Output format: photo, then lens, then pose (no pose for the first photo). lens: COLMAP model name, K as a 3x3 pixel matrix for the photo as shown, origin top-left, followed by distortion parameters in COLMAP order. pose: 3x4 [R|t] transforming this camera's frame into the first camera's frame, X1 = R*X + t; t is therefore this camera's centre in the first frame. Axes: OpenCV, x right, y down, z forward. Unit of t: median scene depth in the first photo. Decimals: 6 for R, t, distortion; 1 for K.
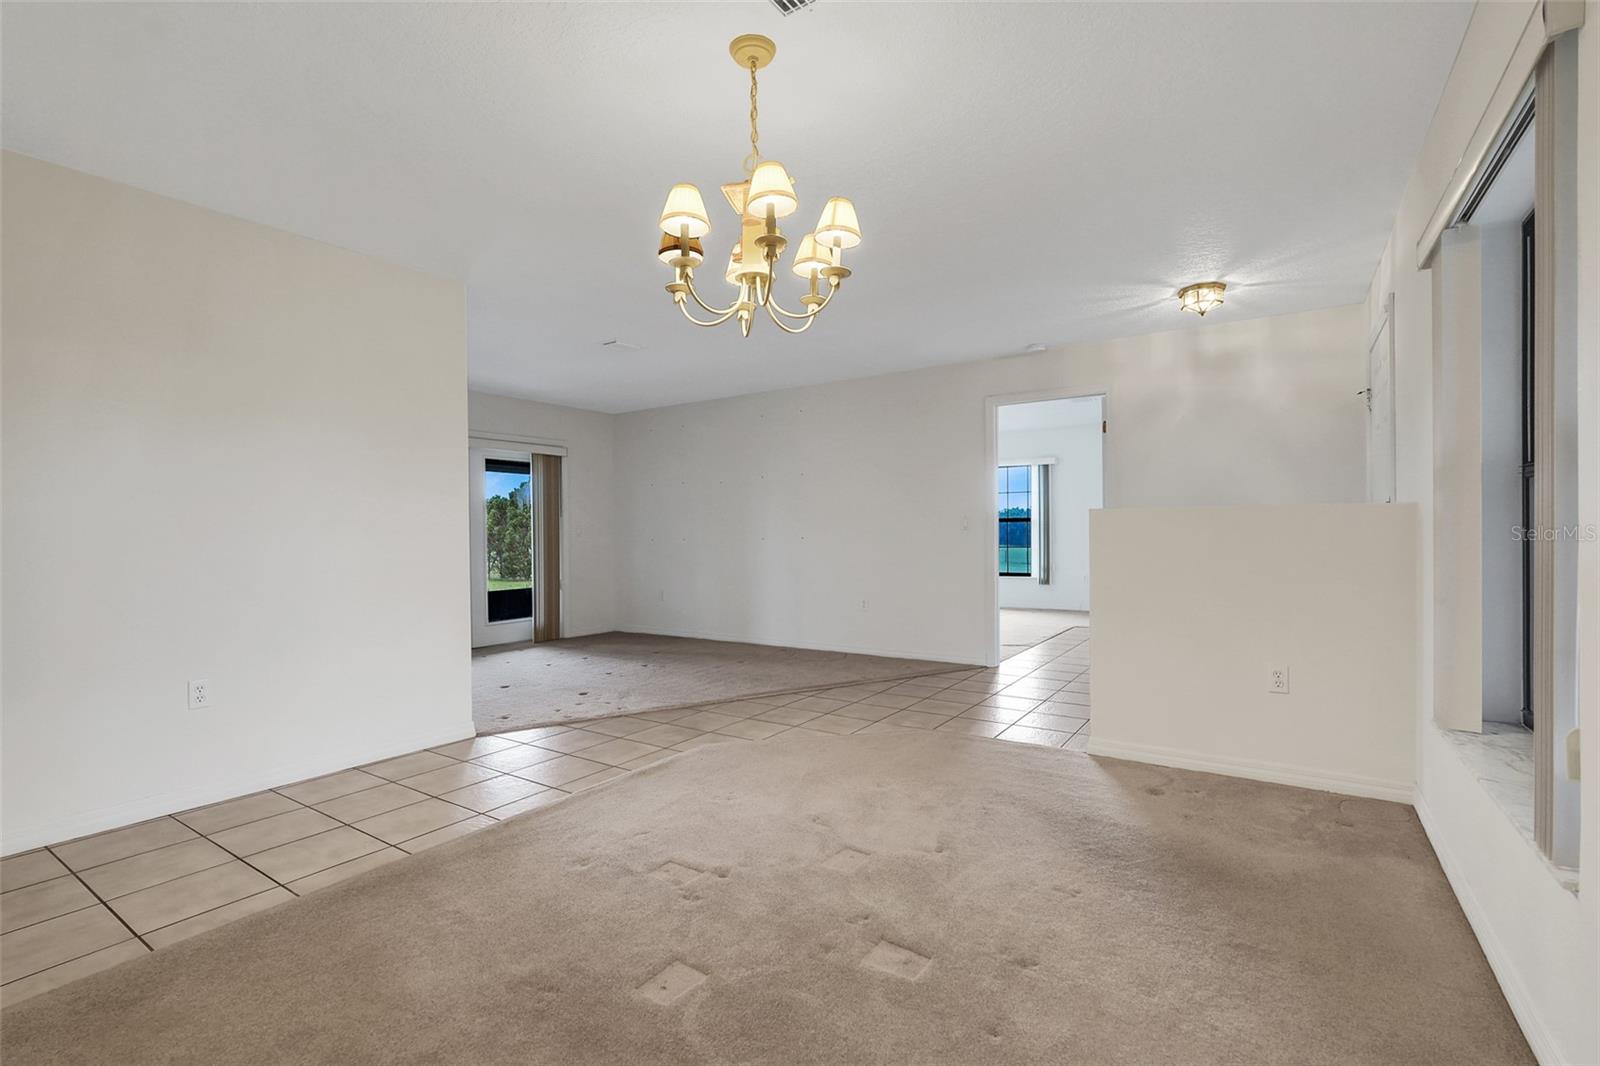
lens RADIAL K [[708.3, 0, 799.9], [0, 708.3, 534.6], [0, 0, 1]] dist [-0.007994, 0.002724]
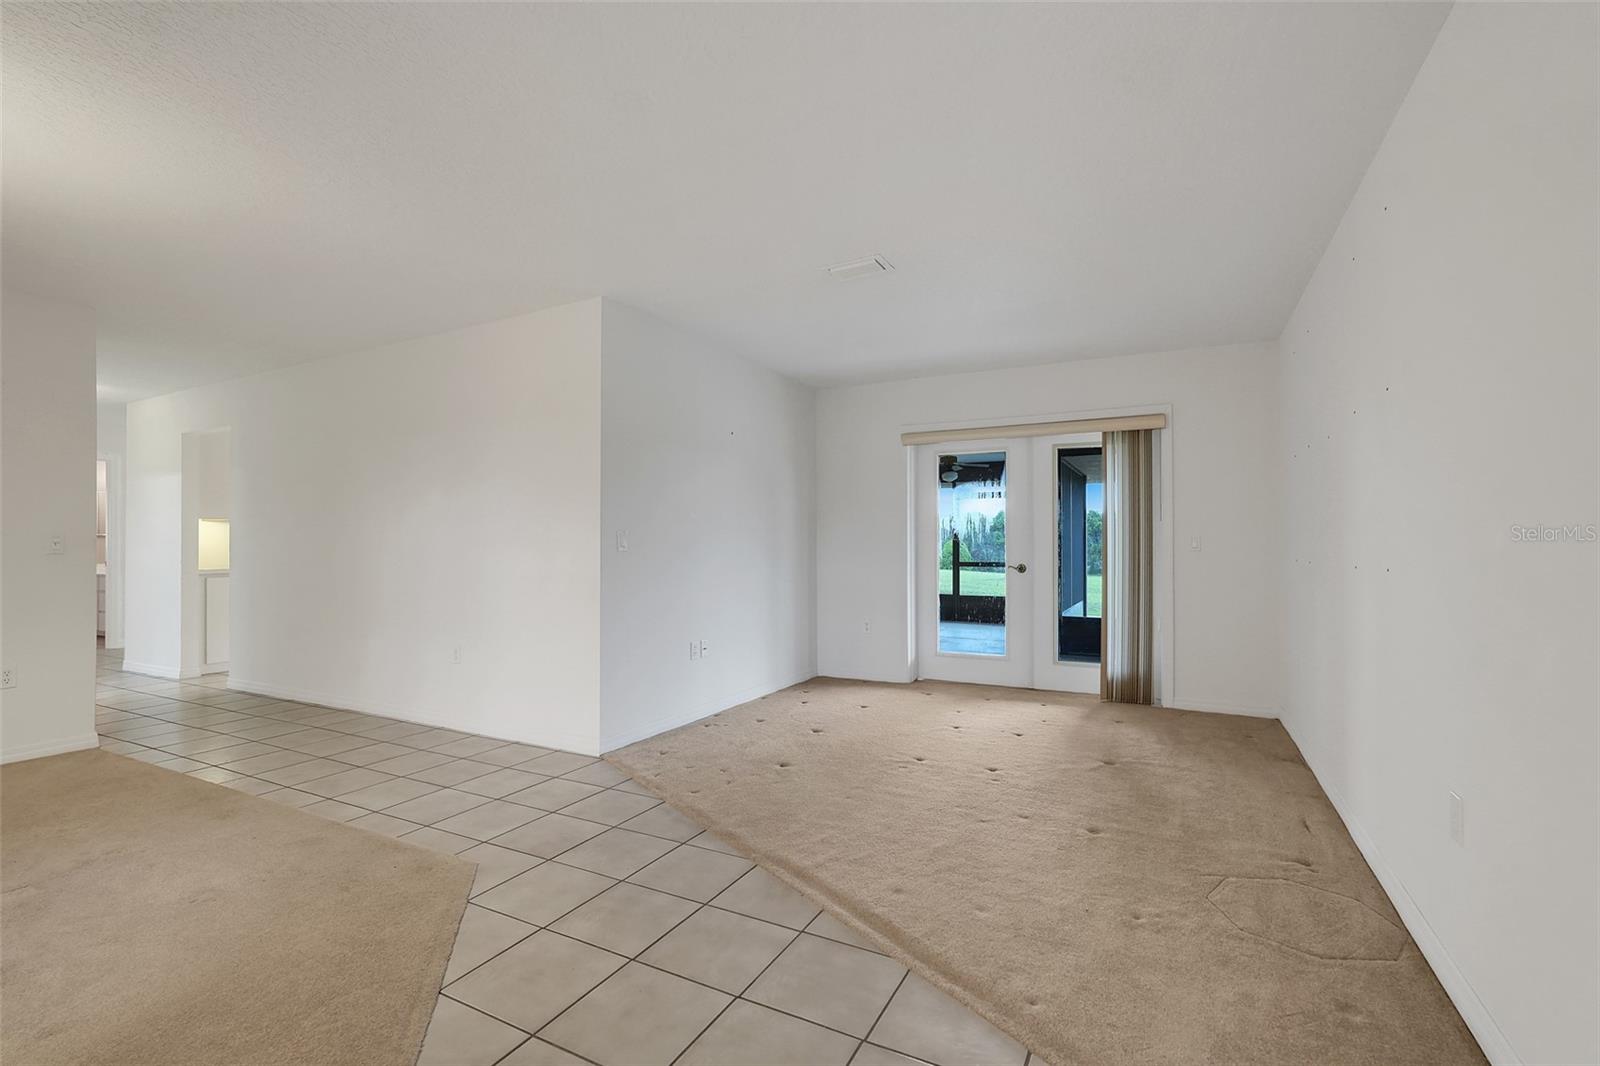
lens RADIAL K [[708.3, 0, 802.1], [0, 708.3, 537.6], [0, 0, 1]] dist [-0.007994, 0.002724]
pose [[0.103035, -0.007583, -0.994649, 0.296744], [0.006763, 0.999953, -0.006922, -0.006610], [0.994655, -0.006013, 0.103081, 0.632627]]
